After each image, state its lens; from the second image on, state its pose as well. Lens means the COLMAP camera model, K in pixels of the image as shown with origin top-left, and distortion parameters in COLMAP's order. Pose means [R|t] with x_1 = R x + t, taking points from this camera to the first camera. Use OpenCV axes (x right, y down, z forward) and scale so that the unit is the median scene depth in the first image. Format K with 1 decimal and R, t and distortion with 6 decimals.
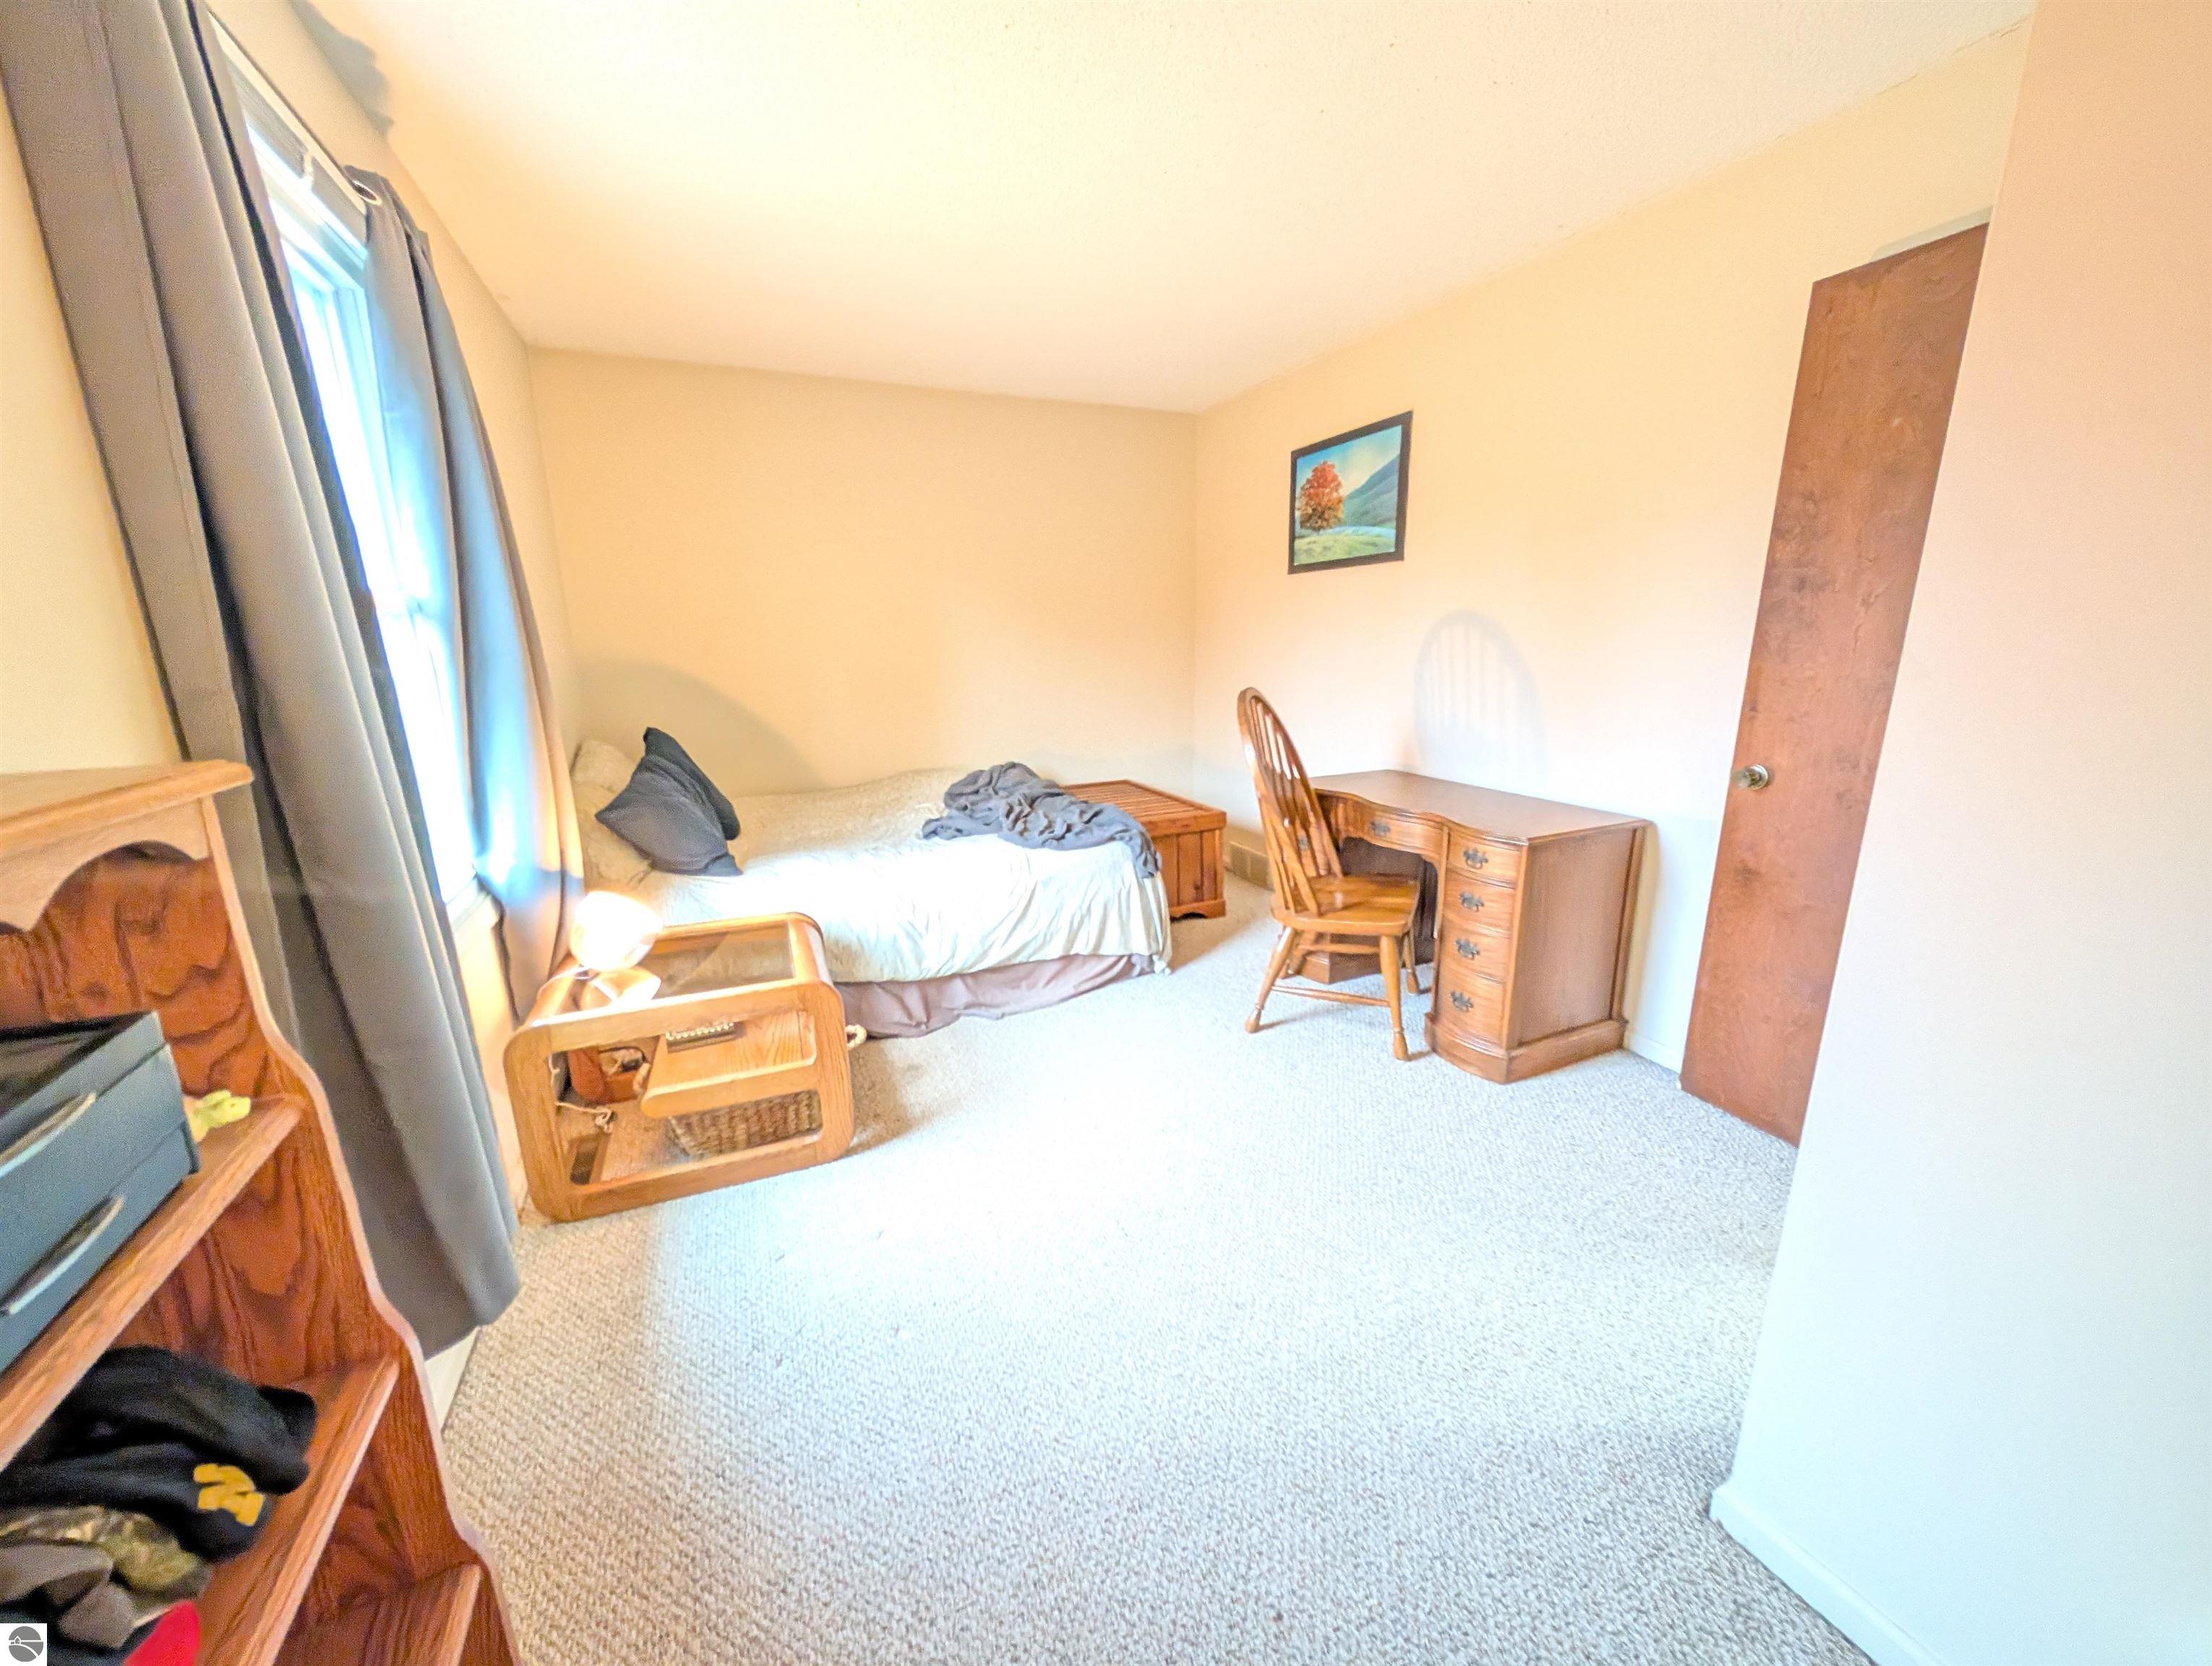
lens RADIAL K [[833.4, 0, 1106.9], [0, 833.4, 838.4], [0, 0, 1]] dist [0.000548, 0.000406]
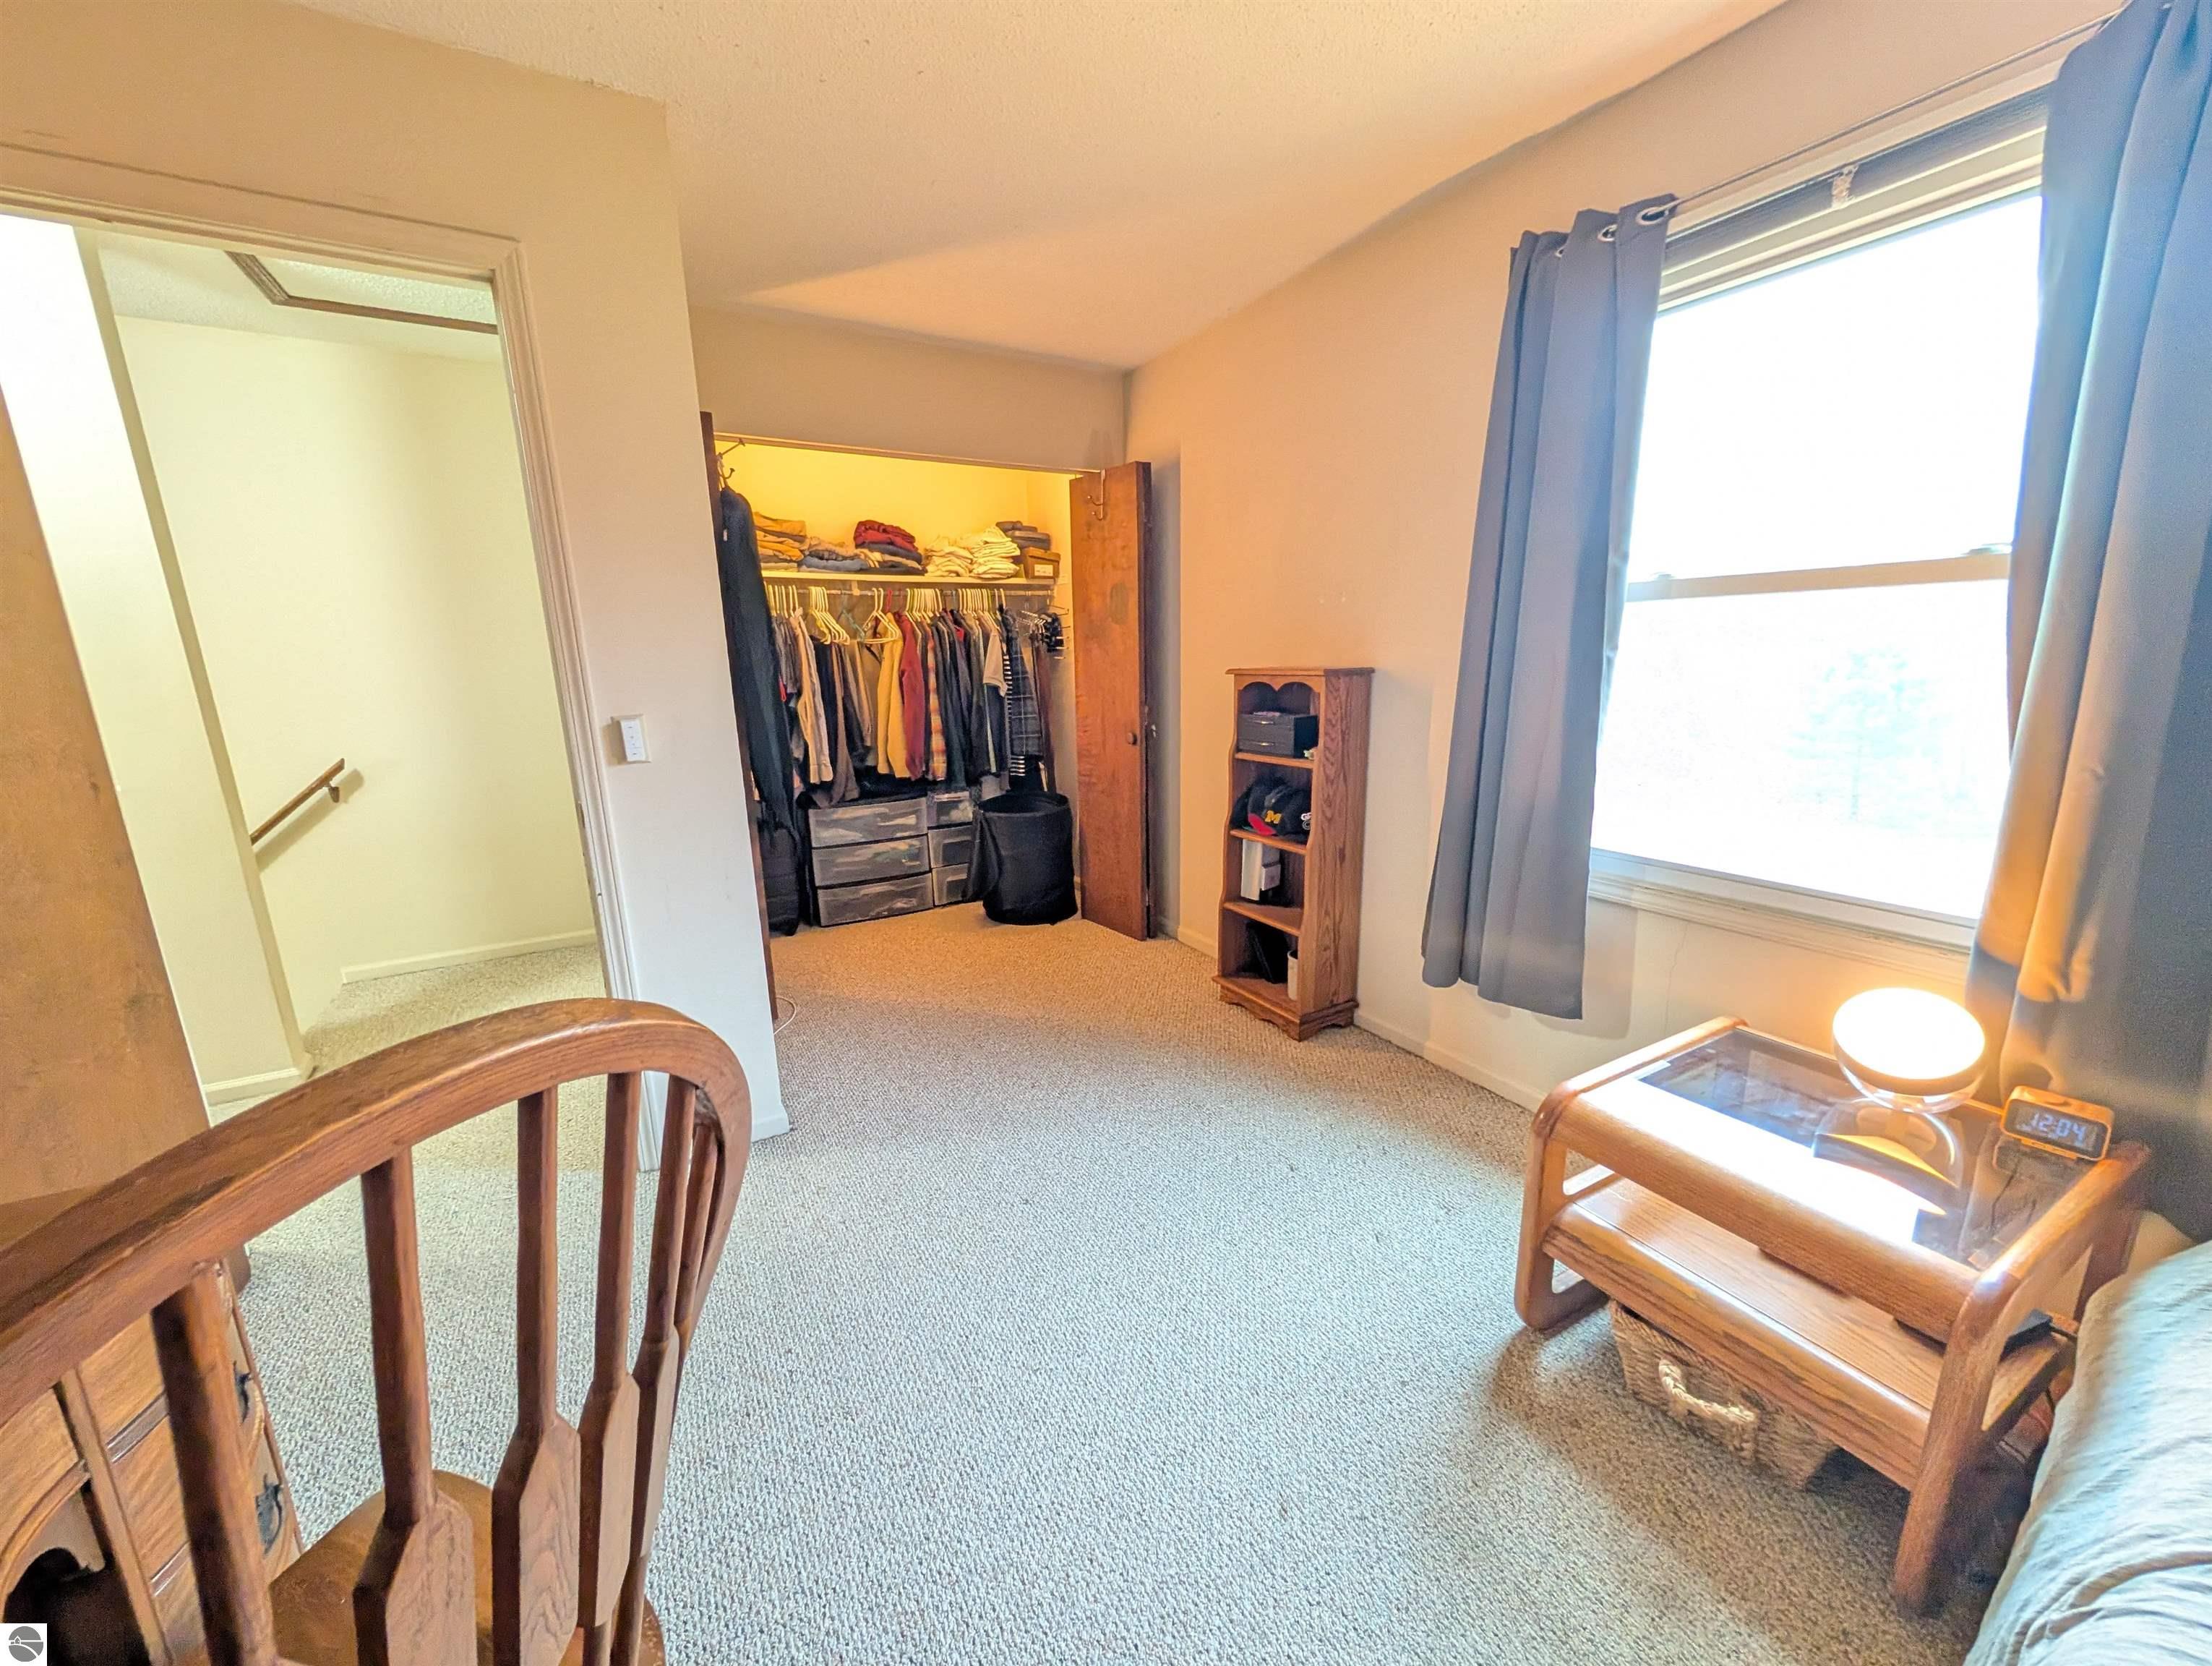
lens RADIAL K [[845.2, 0, 1106.0], [0, 845.2, 833.0], [0, 0, 1]] dist [0.000361, 0.000089]
pose [[-0.993426, 0.056949, -0.099302, 0.070753], [0.006832, 0.895420, 0.445171, -0.254529], [0.114269, 0.441566, -0.889923, 1.053412]]
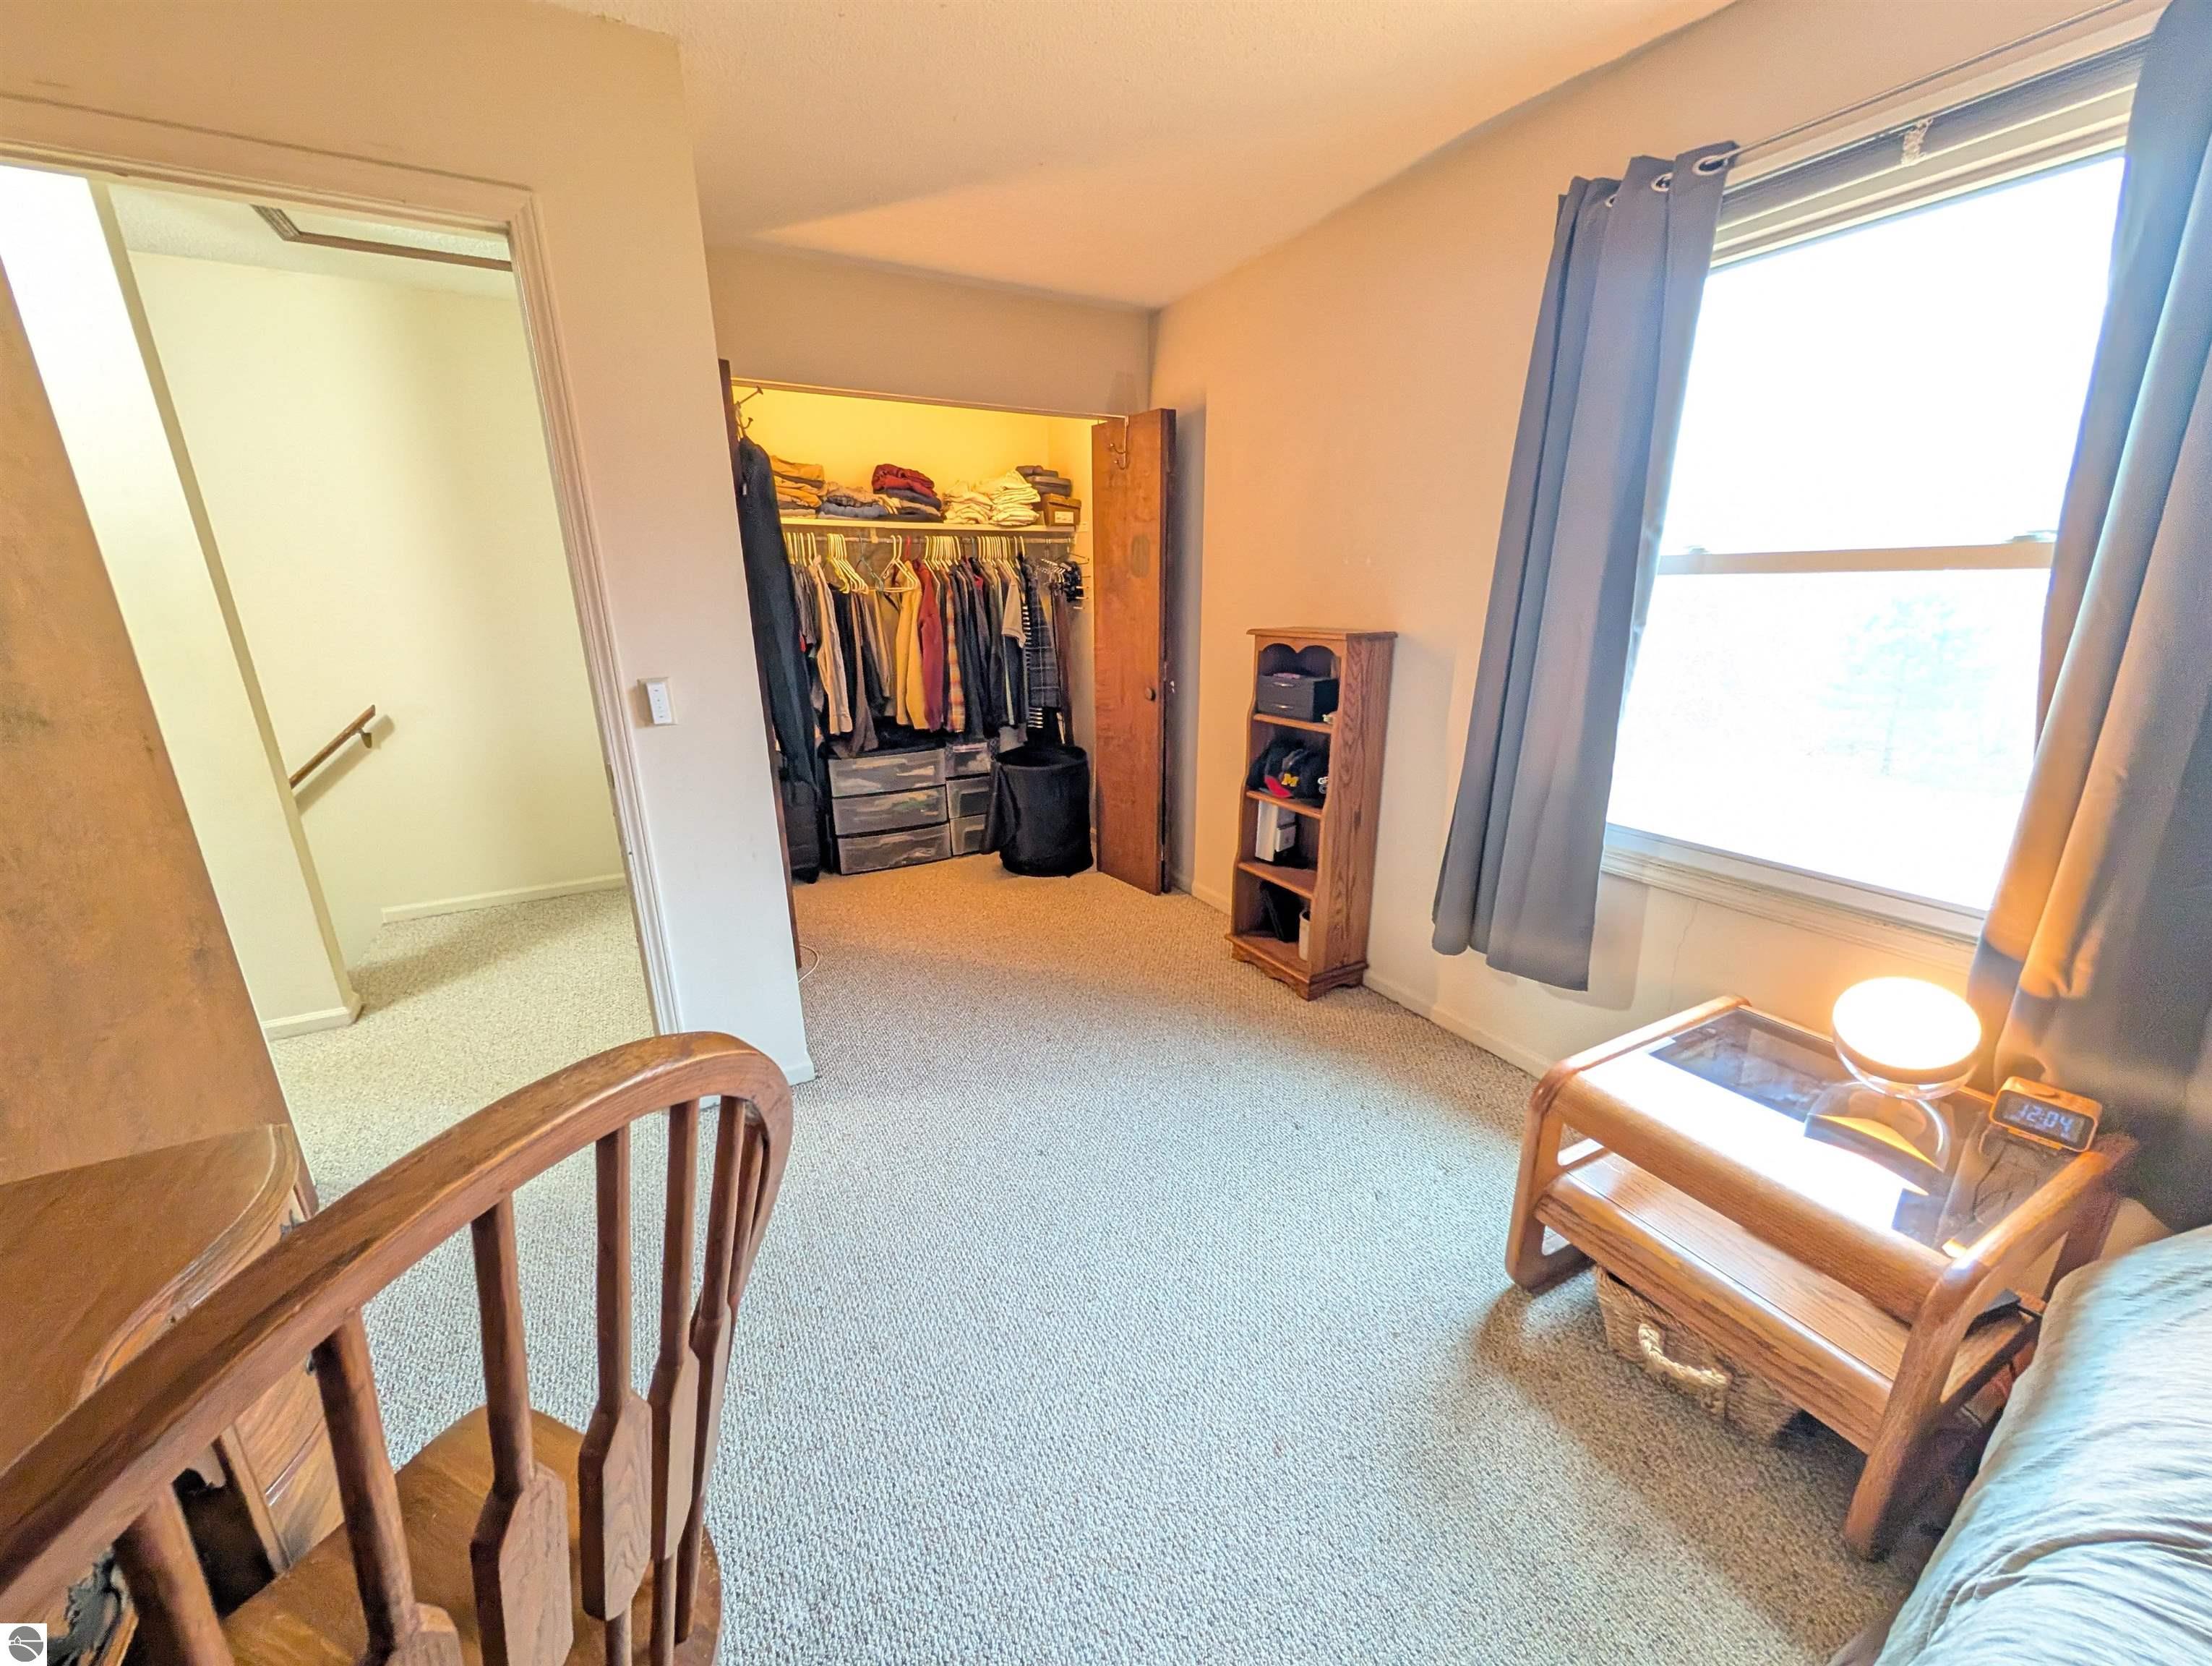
lens RADIAL K [[844.7, 0, 1106.0], [0, 844.7, 836.1], [0, 0, 1]] dist [0.000277, -0.000048]
pose [[-0.995933, 0.046351, -0.077256, 0.072002], [0.000528, 0.860490, 0.509466, -0.278701], [0.090092, 0.507354, -0.857016, 1.051276]]
